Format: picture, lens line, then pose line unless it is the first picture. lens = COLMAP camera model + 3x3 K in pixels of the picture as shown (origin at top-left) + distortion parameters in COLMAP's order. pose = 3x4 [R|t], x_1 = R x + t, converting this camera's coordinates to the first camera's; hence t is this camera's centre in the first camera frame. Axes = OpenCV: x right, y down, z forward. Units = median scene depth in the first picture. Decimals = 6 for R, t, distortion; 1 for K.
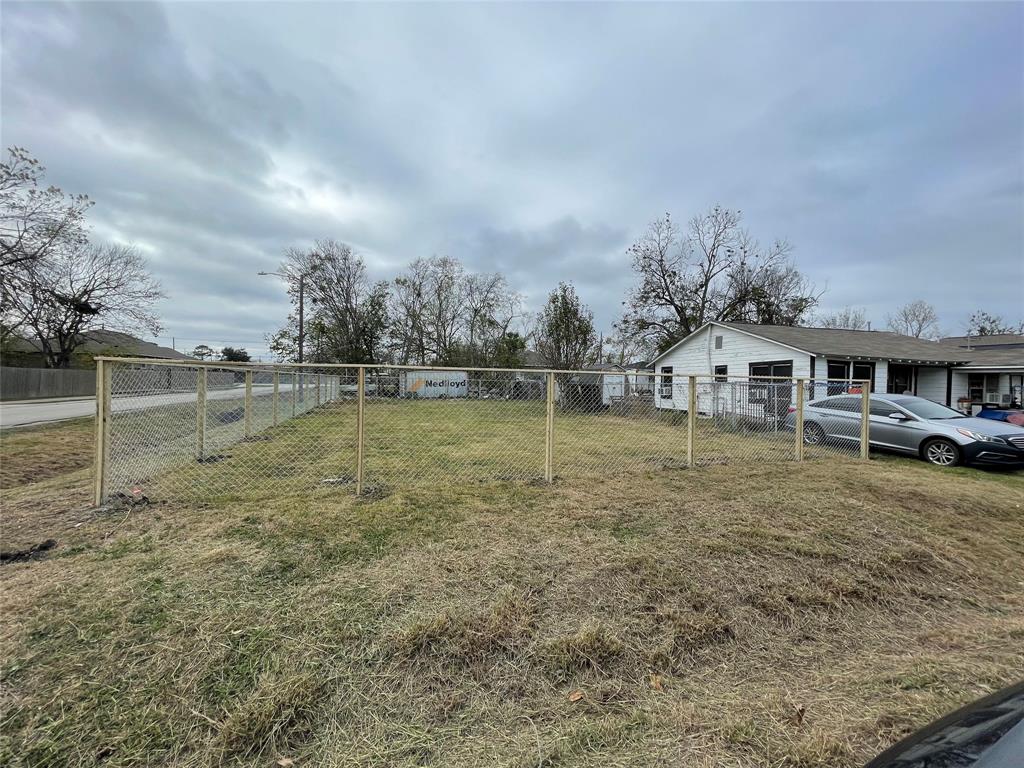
lens RADIAL K [[417.6, 0, 512.0], [0, 417.6, 384.0], [0, 0, 1]] dist [-0.000828, -0.000196]
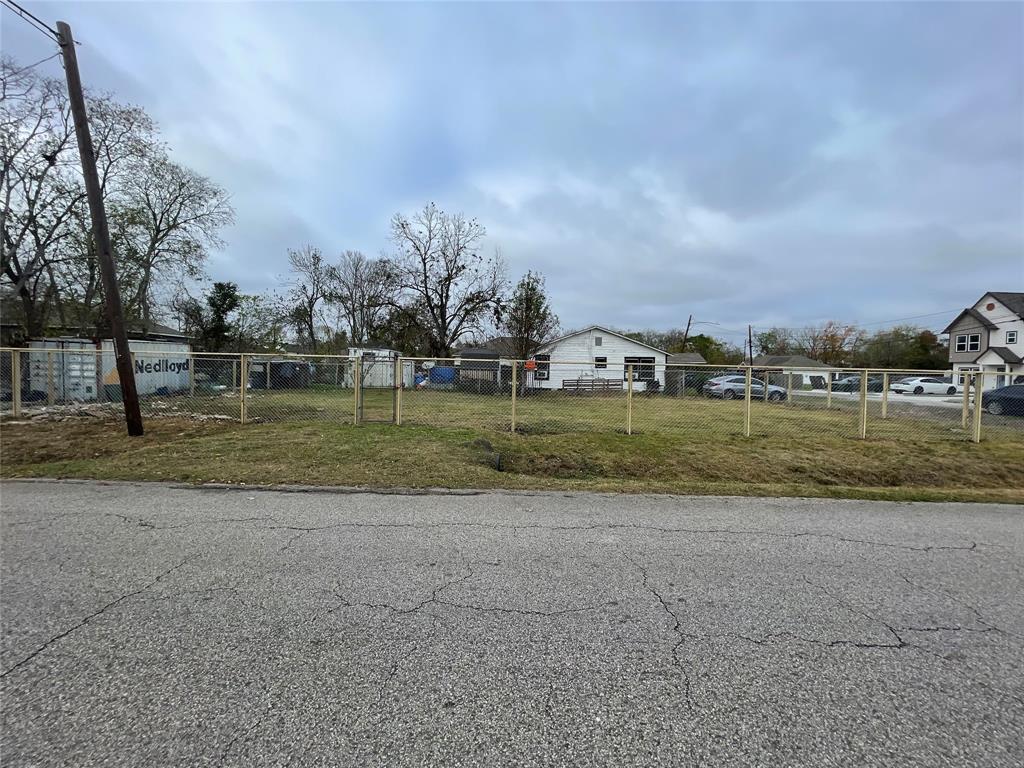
lens RADIAL K [[417.6, 0, 512.0], [0, 417.6, 384.0], [0, 0, 1]] dist [-0.000828, -0.000196]
pose [[0.278362, -0.051544, 0.959092, -0.839681], [-0.014540, 0.998218, 0.057867, -0.022984], [-0.960366, -0.030053, 0.277117, 0.711800]]
